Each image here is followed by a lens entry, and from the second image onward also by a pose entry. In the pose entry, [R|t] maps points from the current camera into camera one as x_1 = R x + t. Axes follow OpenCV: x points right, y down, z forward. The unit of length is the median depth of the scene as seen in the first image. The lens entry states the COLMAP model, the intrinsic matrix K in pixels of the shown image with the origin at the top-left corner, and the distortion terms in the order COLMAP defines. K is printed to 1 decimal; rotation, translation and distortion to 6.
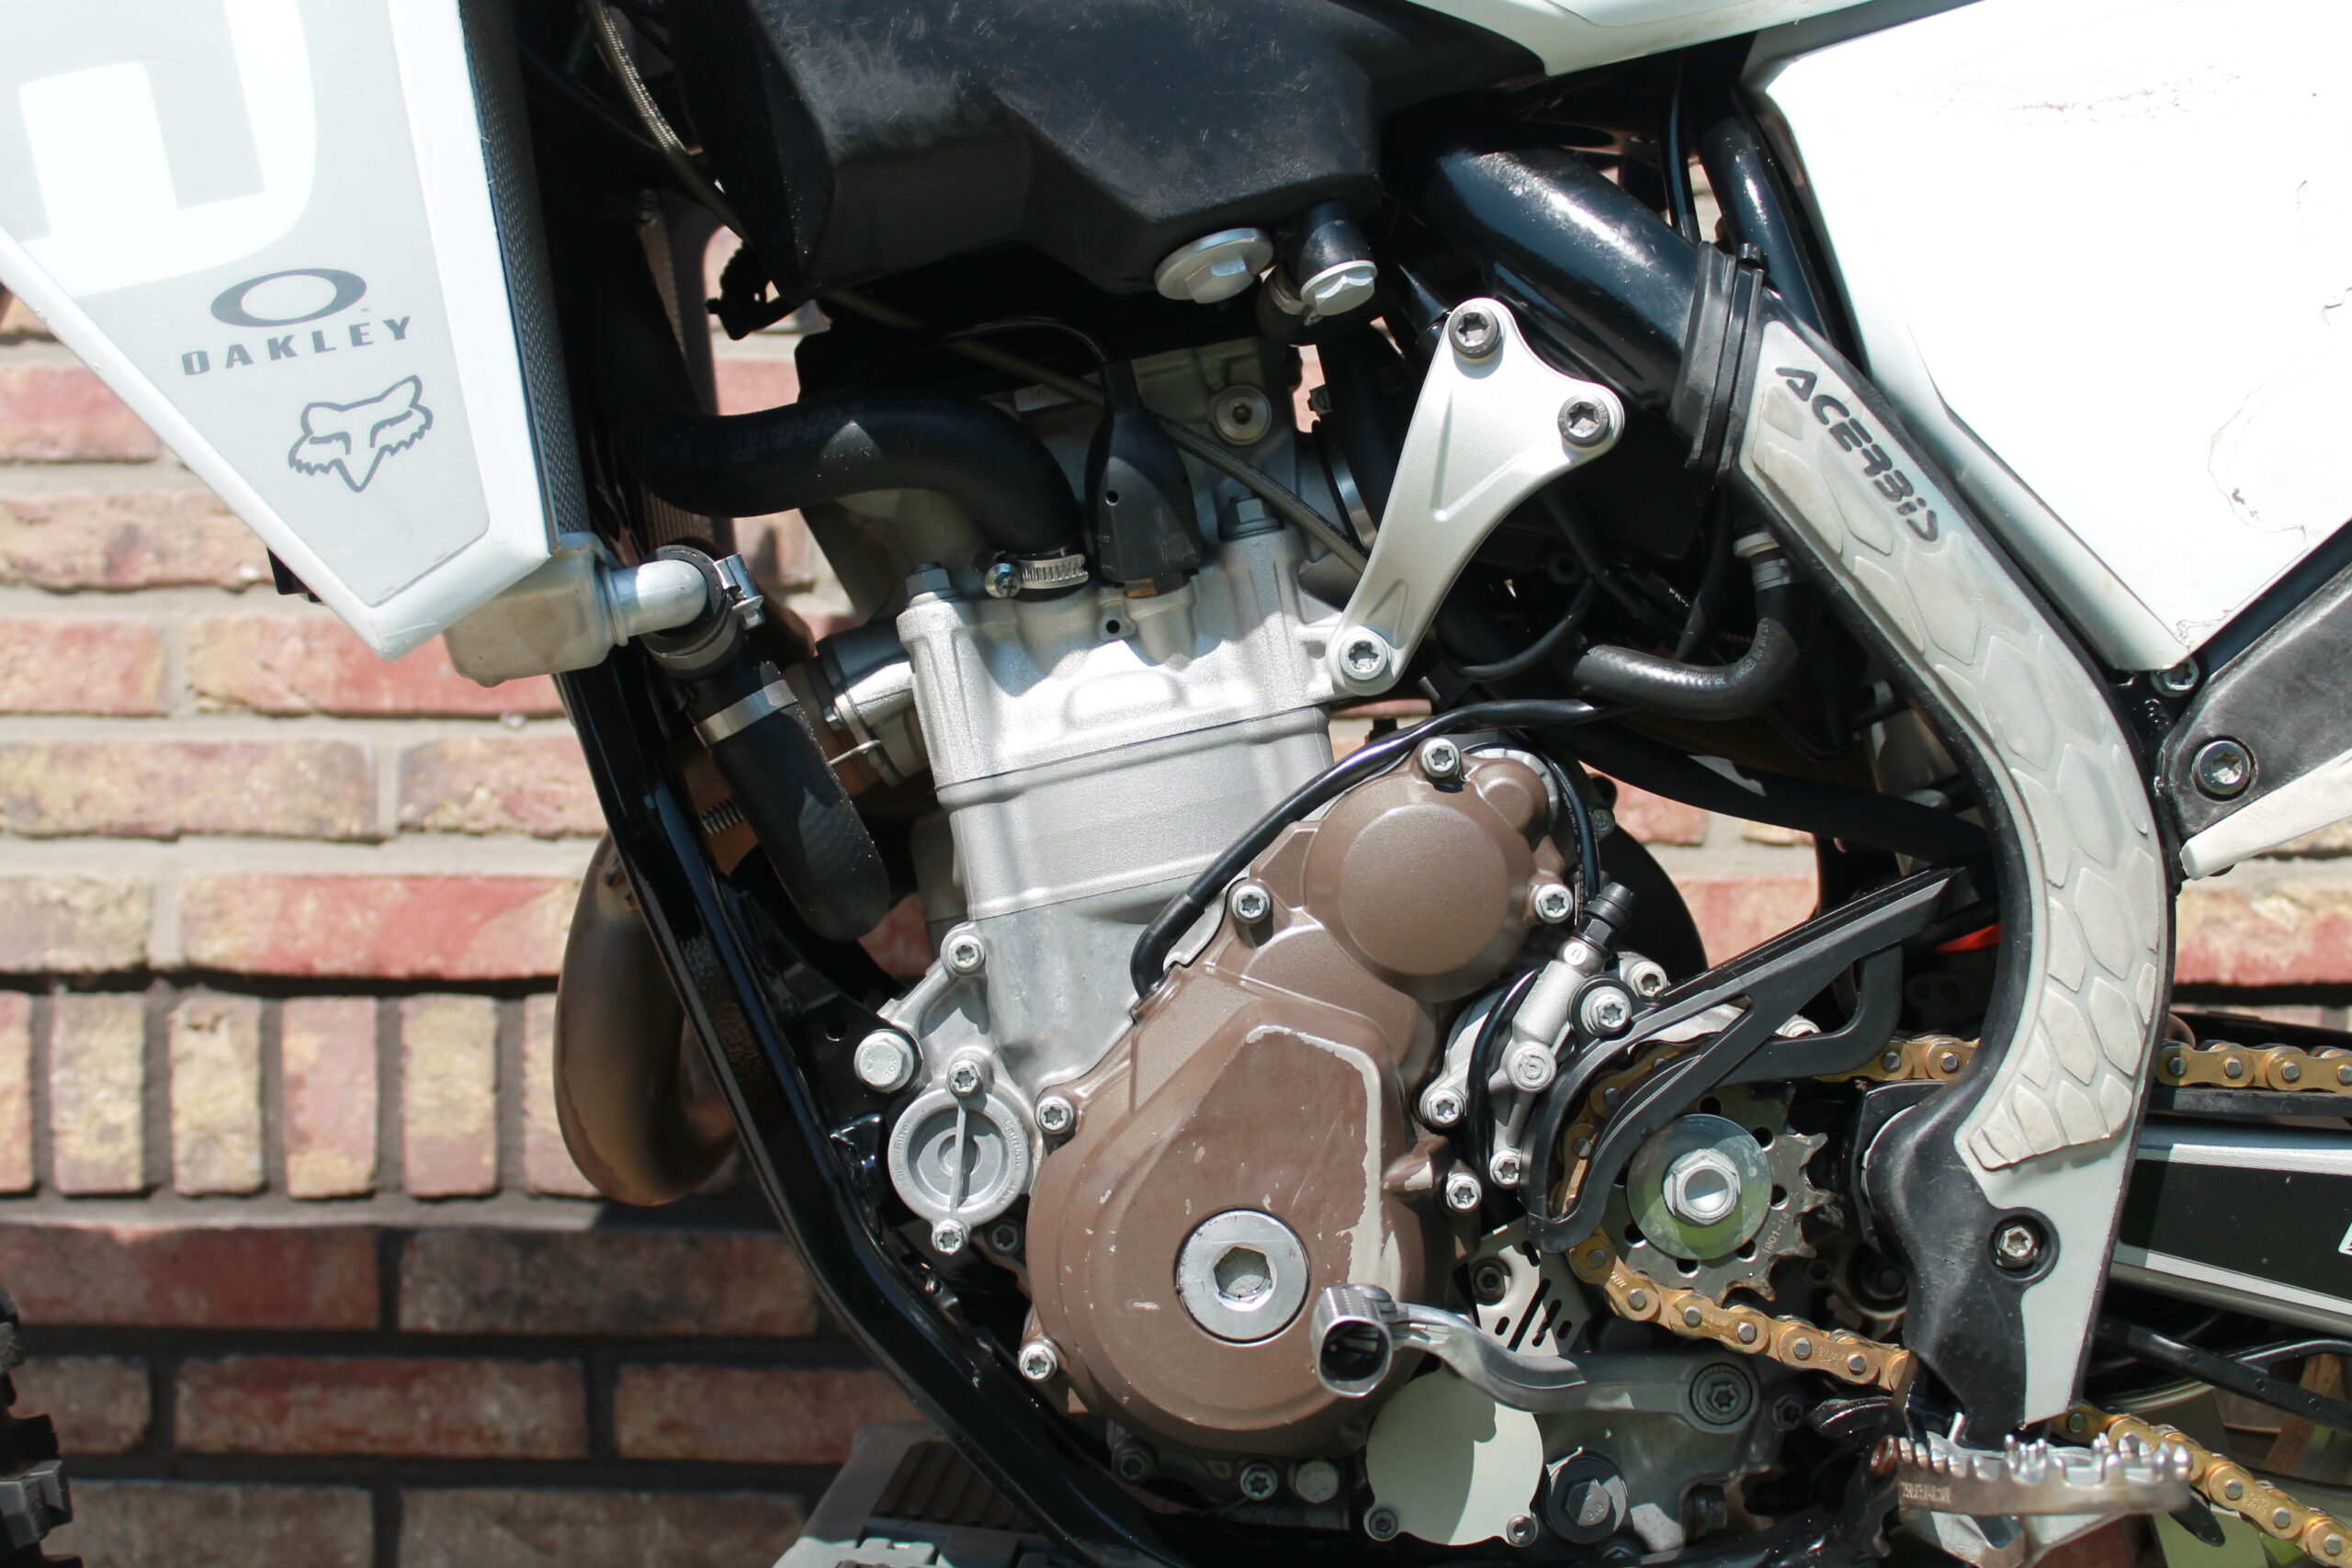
lens RADIAL K [[2720.7, 0, 1186.0], [0, 2720.7, 786.7], [0, 0, 1]] dist [-0.066605, 0.000000]
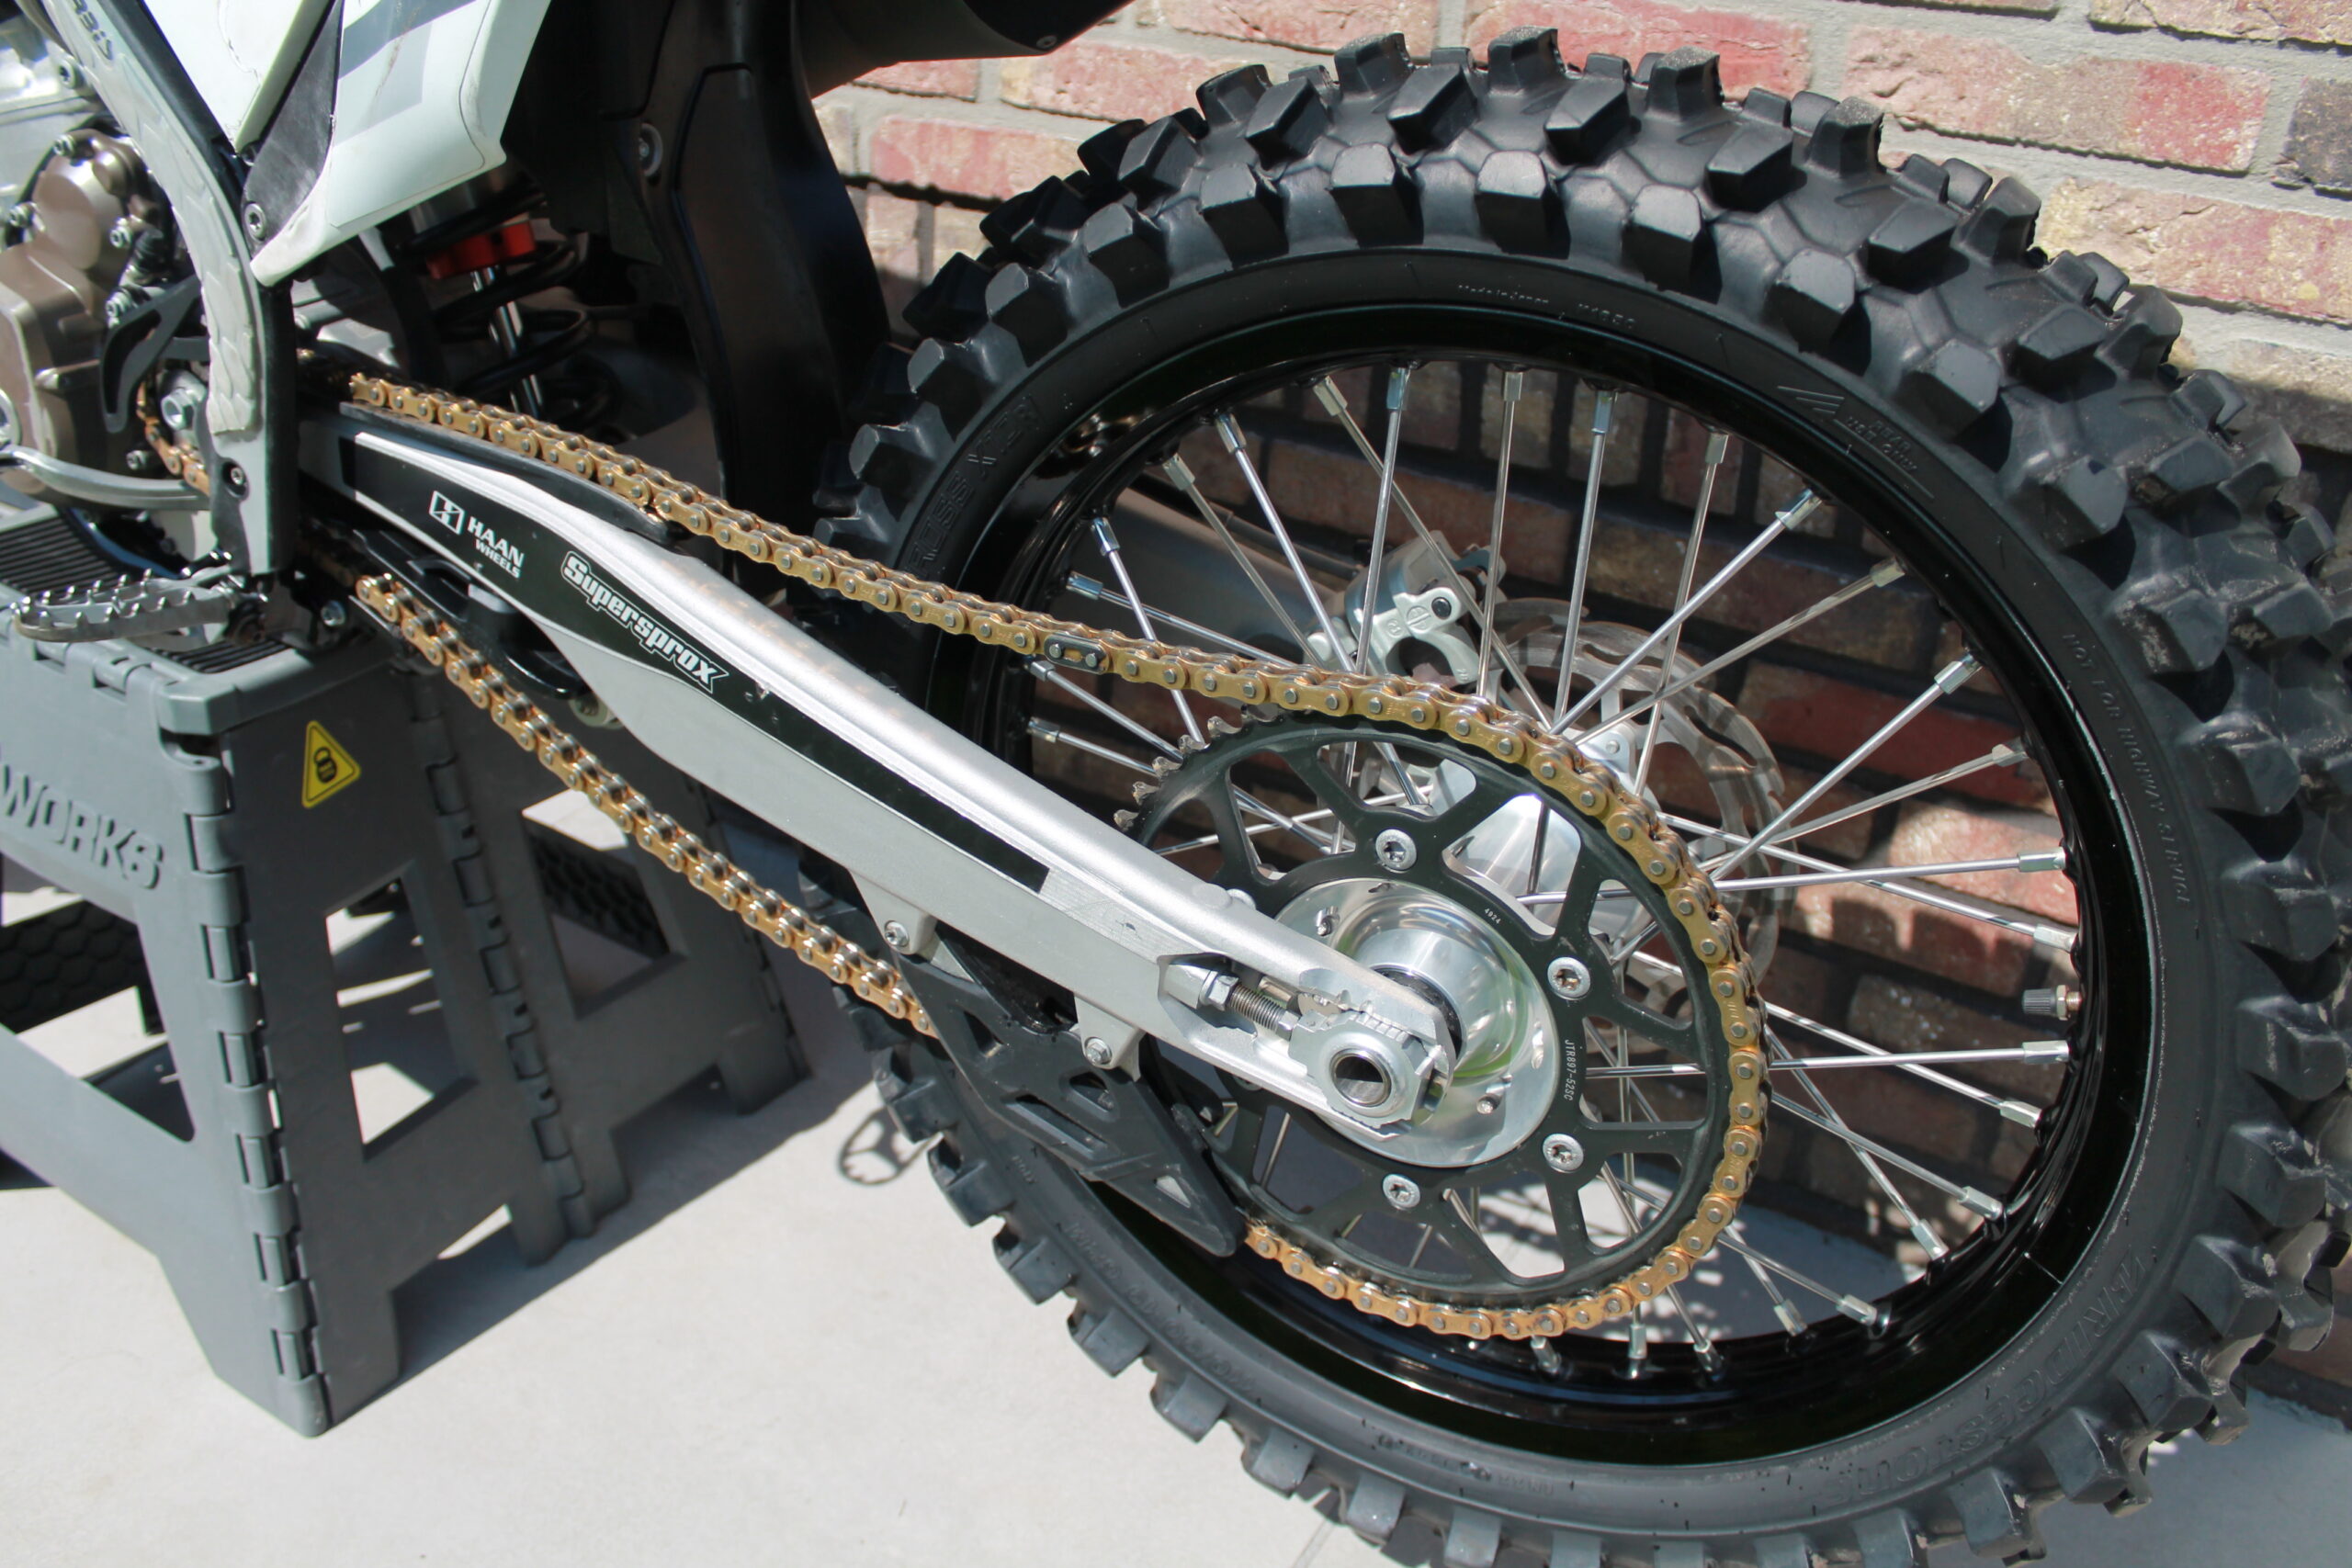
lens RADIAL K [[1898.4, 0, 1179.8], [0, 1898.4, 782.7], [0, 0, 1]] dist [-0.074392, 0.019898]
pose [[0.870774, 0.263945, -0.414832, 1.319634], [-0.031222, 0.871678, 0.489084, -0.254791], [0.490691, -0.412930, 0.767275, 0.267578]]
